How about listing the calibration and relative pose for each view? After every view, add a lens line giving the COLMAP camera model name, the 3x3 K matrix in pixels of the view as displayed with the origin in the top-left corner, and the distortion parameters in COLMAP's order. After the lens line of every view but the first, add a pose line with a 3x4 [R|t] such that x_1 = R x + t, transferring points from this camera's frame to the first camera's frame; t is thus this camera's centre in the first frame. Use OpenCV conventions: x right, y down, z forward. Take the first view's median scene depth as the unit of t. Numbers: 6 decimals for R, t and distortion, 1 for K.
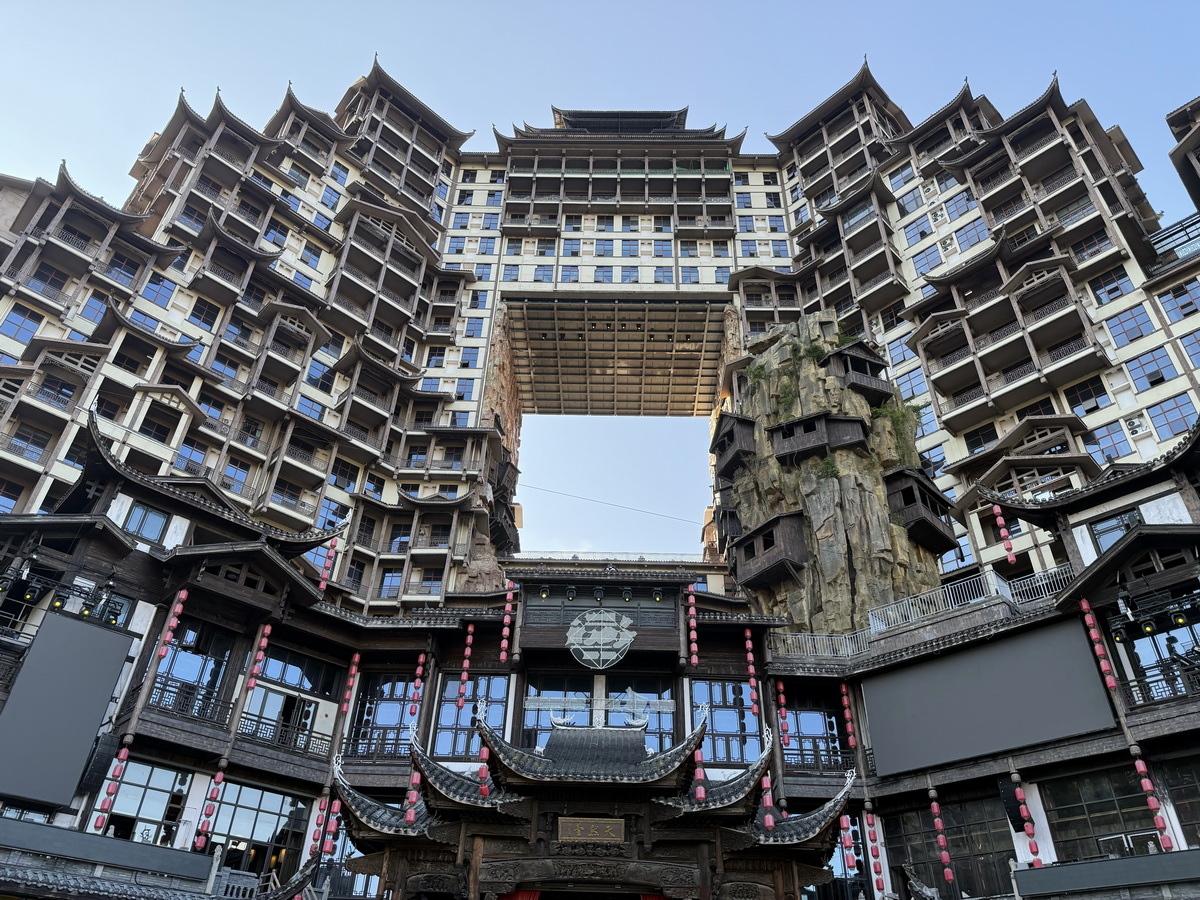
lens RADIAL K [[841.8, 0, 600.0], [0, 841.8, 450.0], [0, 0, 1]] dist [0.093295, -0.137137]
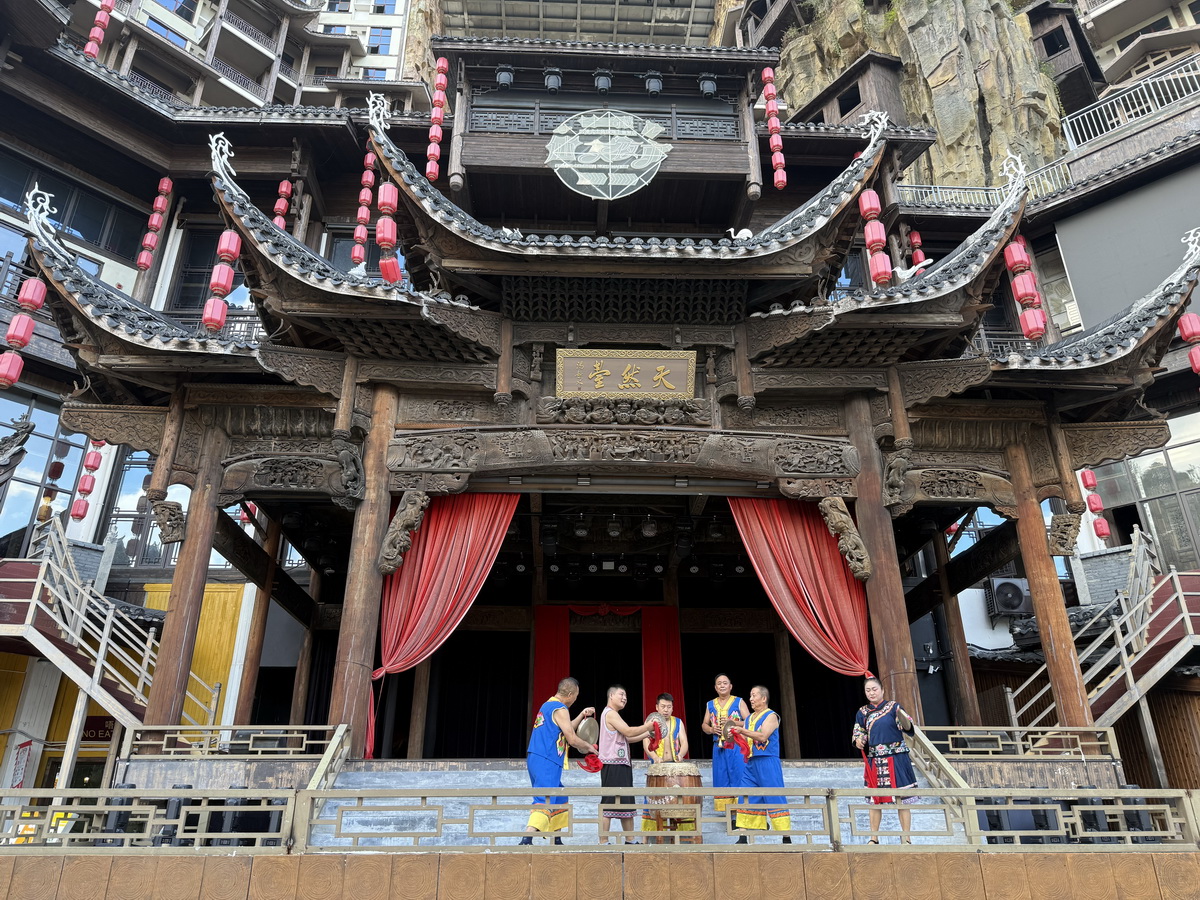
lens RADIAL K [[841.8, 0, 600.0], [0, 841.8, 450.0], [0, 0, 1]] dist [0.093295, -0.137137]
pose [[0.997680, -0.002901, 0.068015, -0.025487], [-0.011119, 0.978729, 0.204855, 0.176150], [-0.067162, -0.205136, 0.976426, 0.241177]]
